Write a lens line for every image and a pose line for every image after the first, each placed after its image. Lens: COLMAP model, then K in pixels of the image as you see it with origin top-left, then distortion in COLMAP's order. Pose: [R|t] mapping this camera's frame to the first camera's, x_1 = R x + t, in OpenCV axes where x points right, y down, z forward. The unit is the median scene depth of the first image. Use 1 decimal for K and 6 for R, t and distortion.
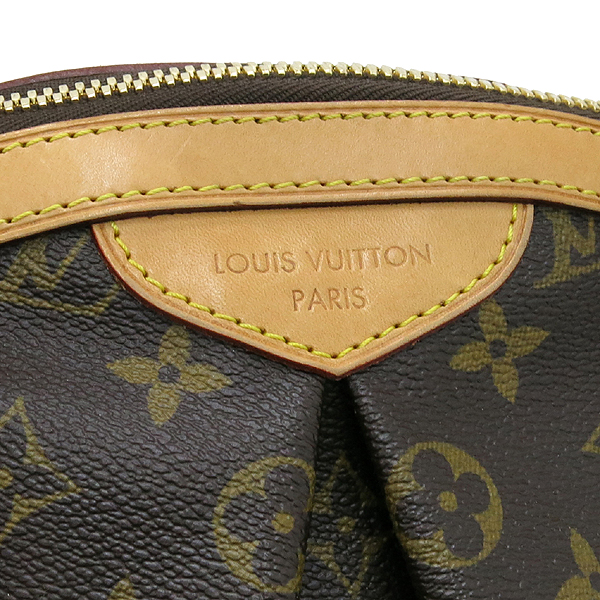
lens RADIAL K [[1455.1, 0, 300.5], [0, 1455.1, 299.7], [0, 0, 1]] dist [-0.142559, 0.000000]
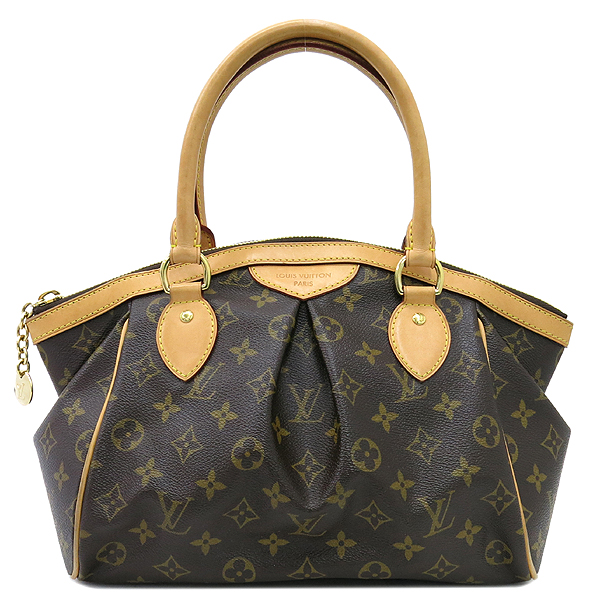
lens RADIAL K [[1455.1, 0, 299.8], [0, 1455.1, 300.1], [0, 0, 1]] dist [-0.142559, 0.000000]
pose [[0.965245, -0.030962, -0.259507, 1.077334], [-0.061434, 0.938253, -0.340451, 1.447294], [0.254025, 0.344561, 0.903742, -2.702386]]
